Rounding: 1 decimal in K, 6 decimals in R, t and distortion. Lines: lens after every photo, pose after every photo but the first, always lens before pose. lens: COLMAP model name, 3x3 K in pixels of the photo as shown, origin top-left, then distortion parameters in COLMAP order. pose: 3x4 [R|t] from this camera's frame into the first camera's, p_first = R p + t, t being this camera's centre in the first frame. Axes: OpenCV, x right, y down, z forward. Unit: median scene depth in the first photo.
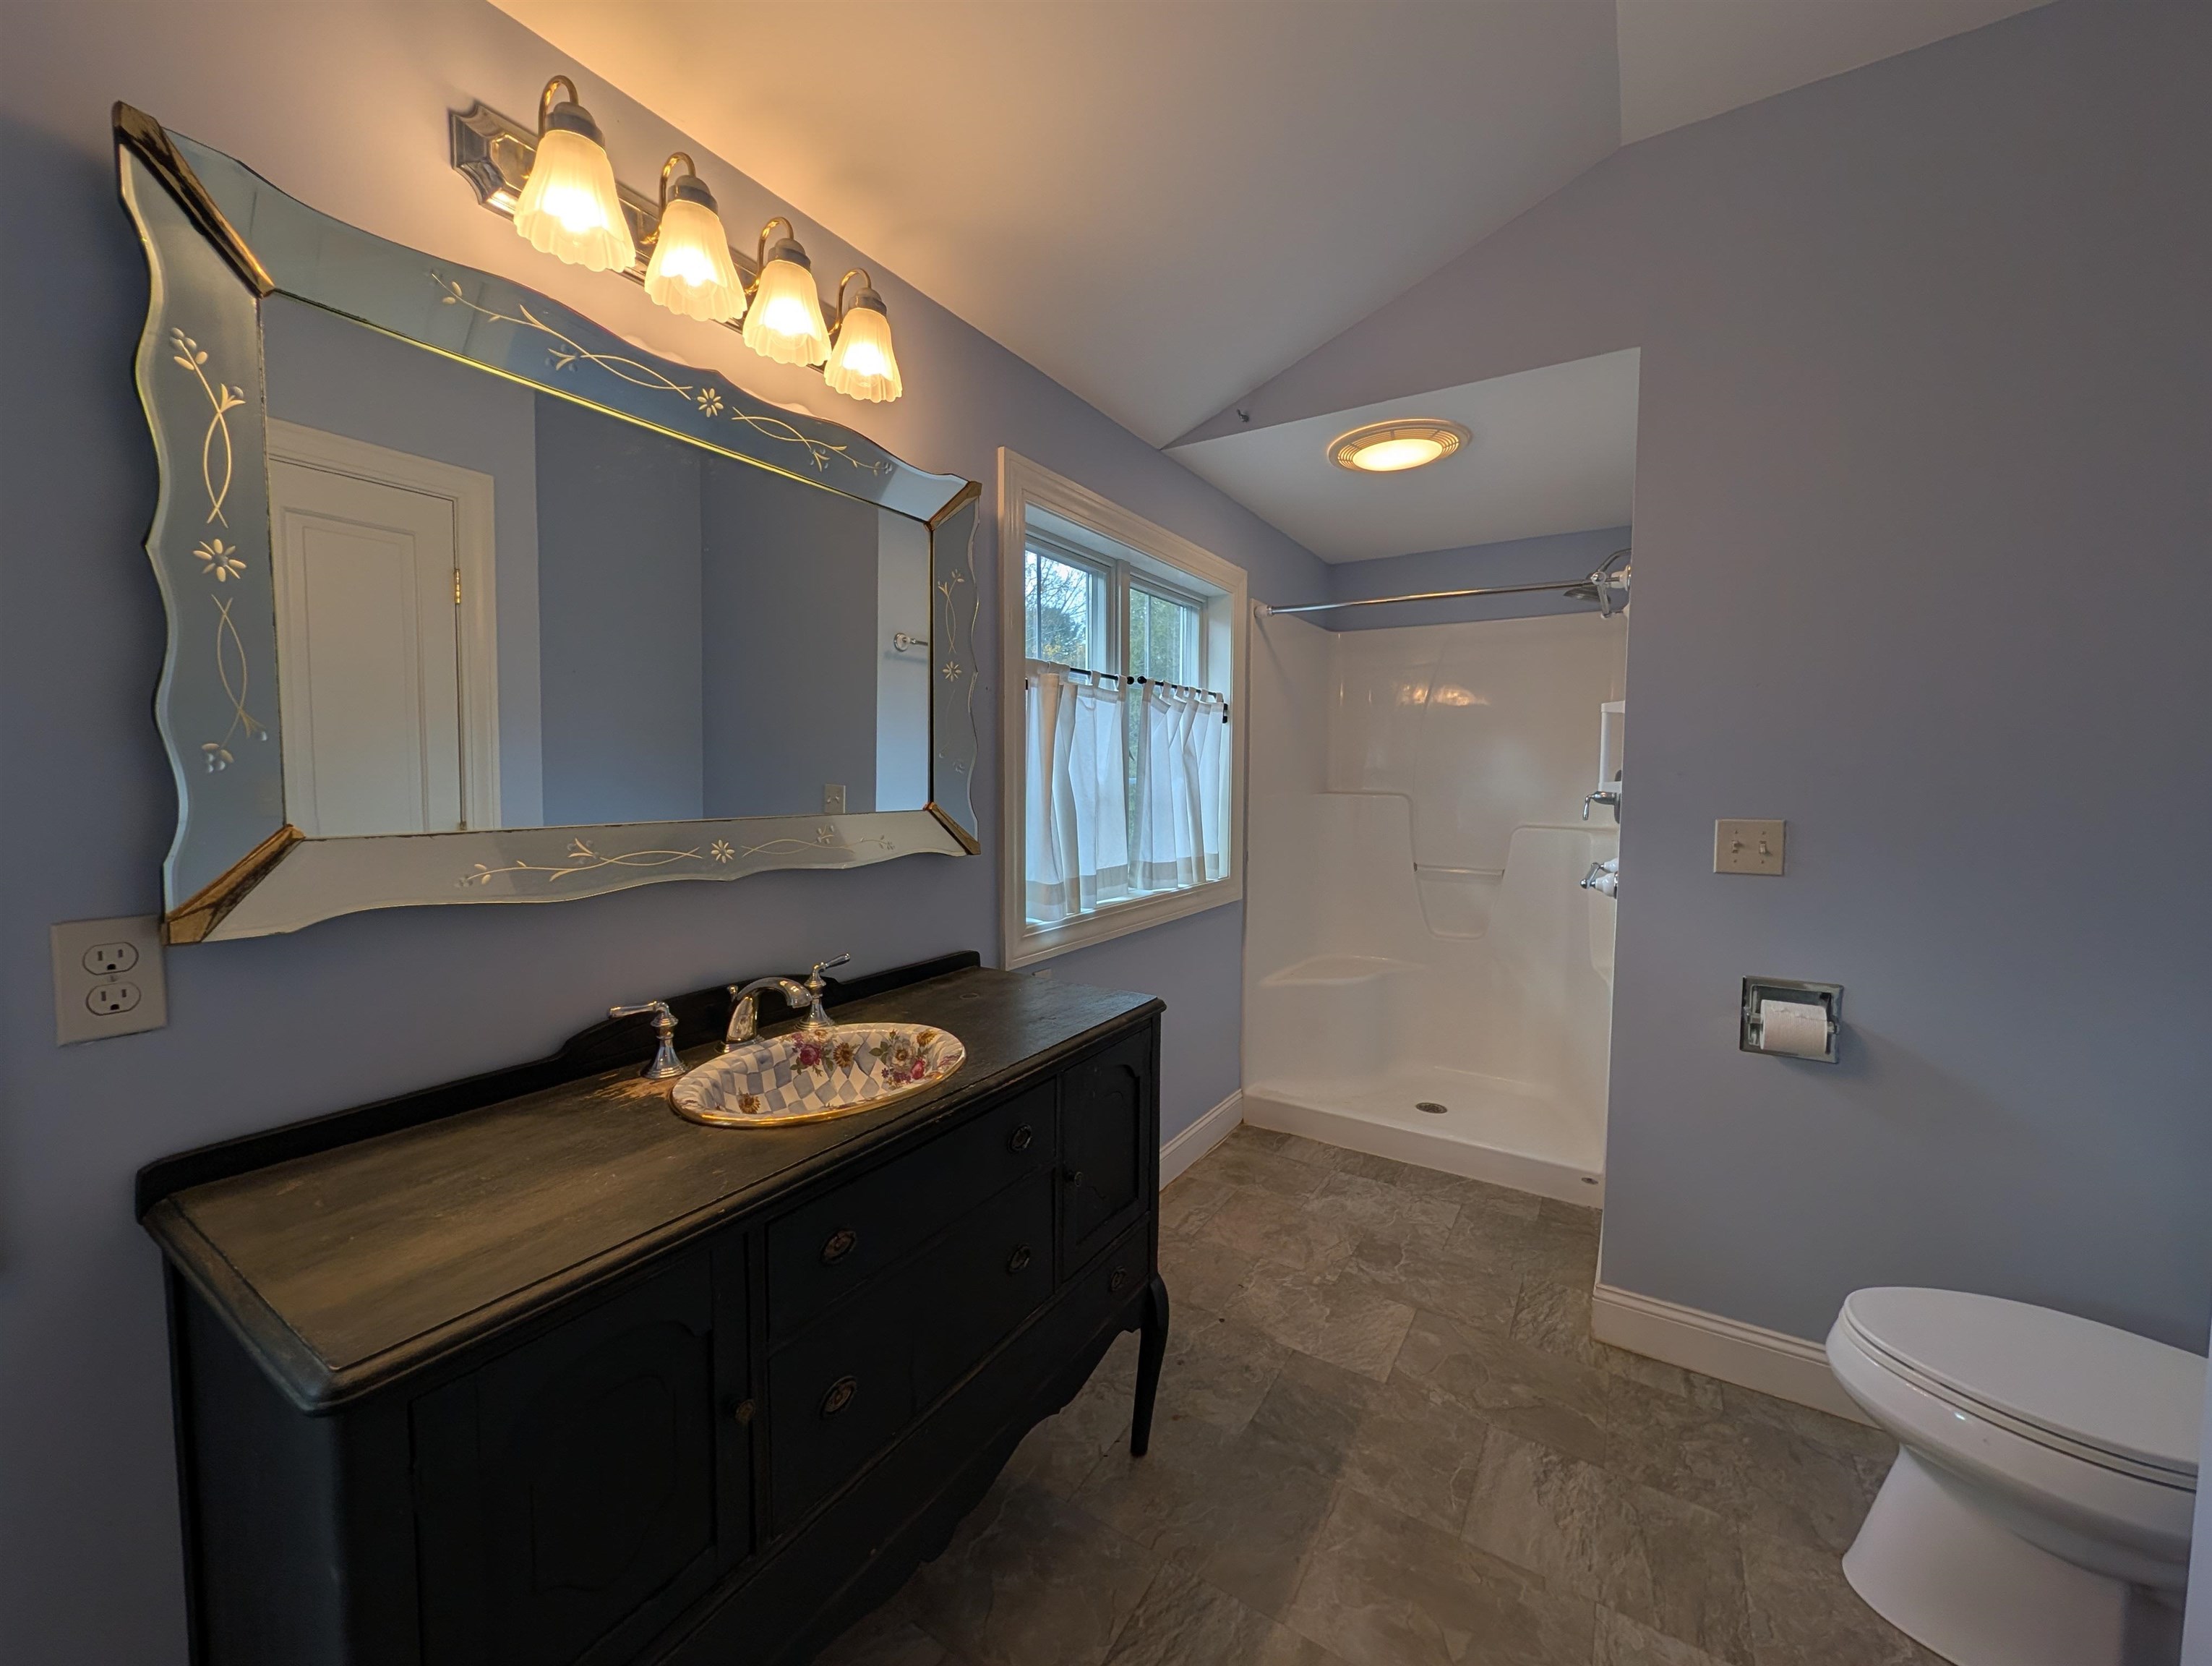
lens RADIAL K [[850.5, 0, 1107.4], [0, 850.5, 829.2], [0, 0, 1]] dist [0.000175, -0.000017]
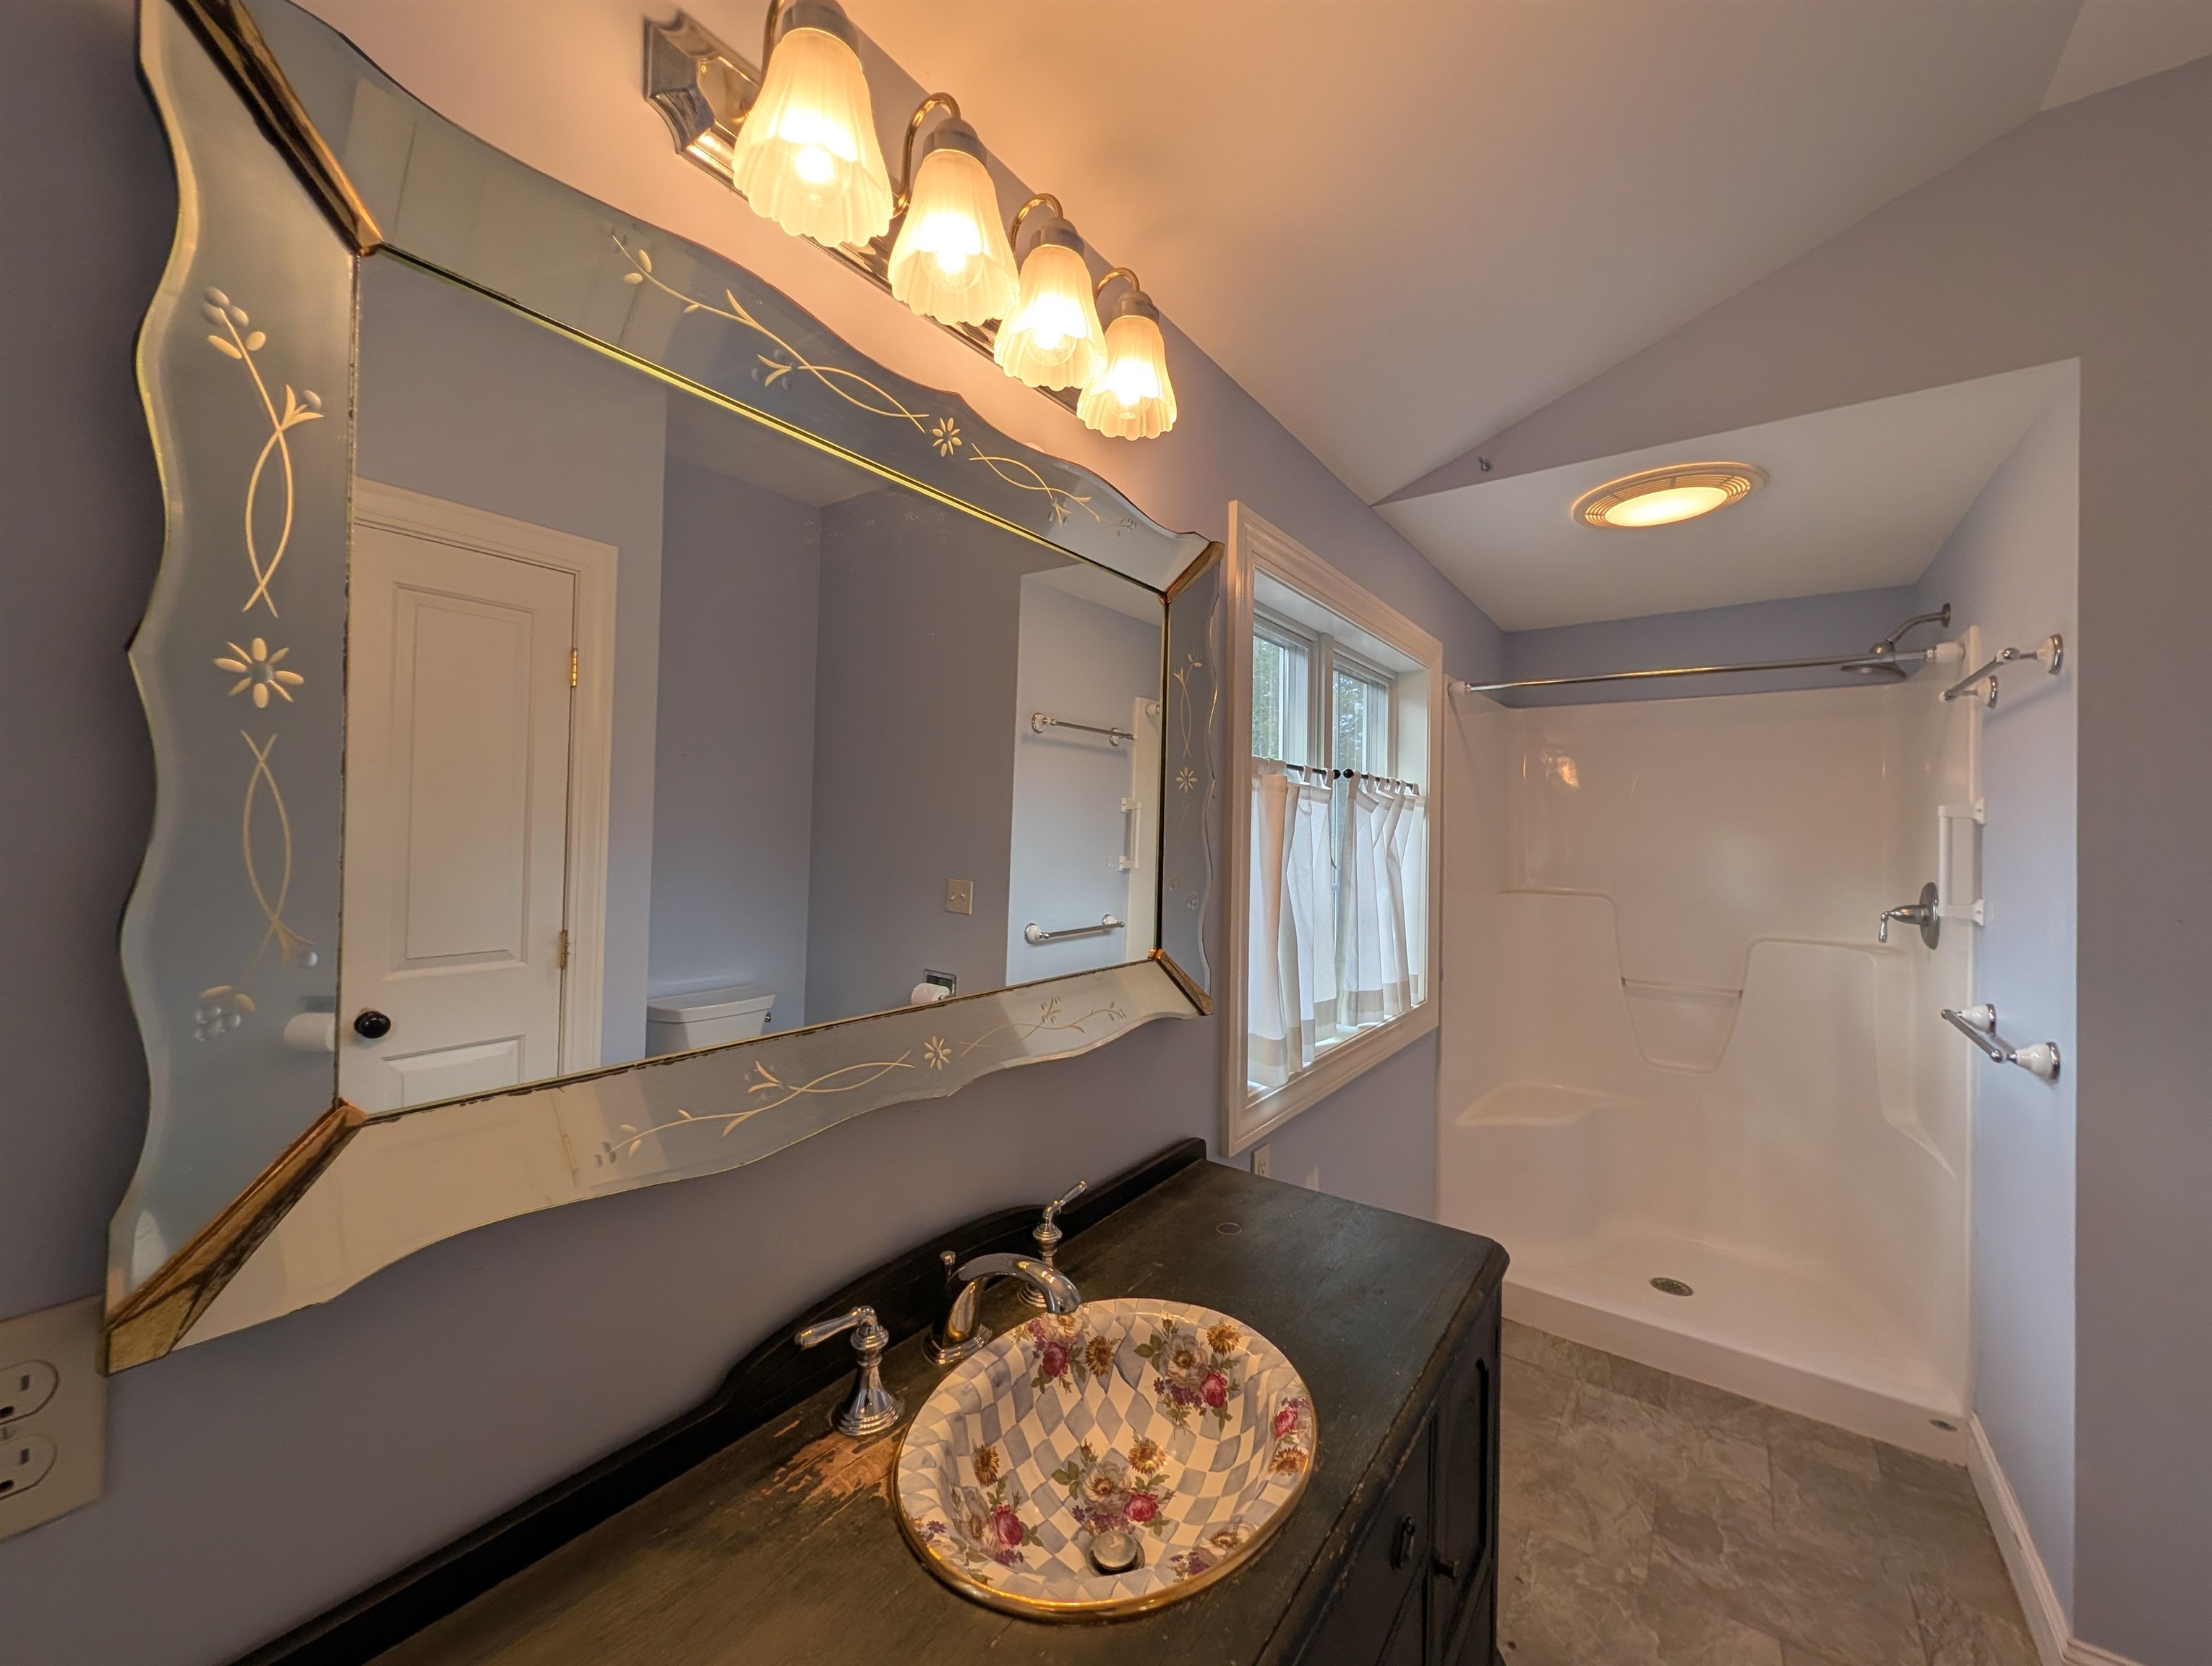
lens RADIAL K [[852.6, 0, 1107.5], [0, 852.6, 830.7], [0, 0, 1]] dist [0.001094, -0.000202]
pose [[0.997638, 0.008496, -0.068168, -0.261223], [-0.013253, 0.997485, -0.069631, -0.108921], [0.067405, 0.070370, 0.995241, 0.287970]]
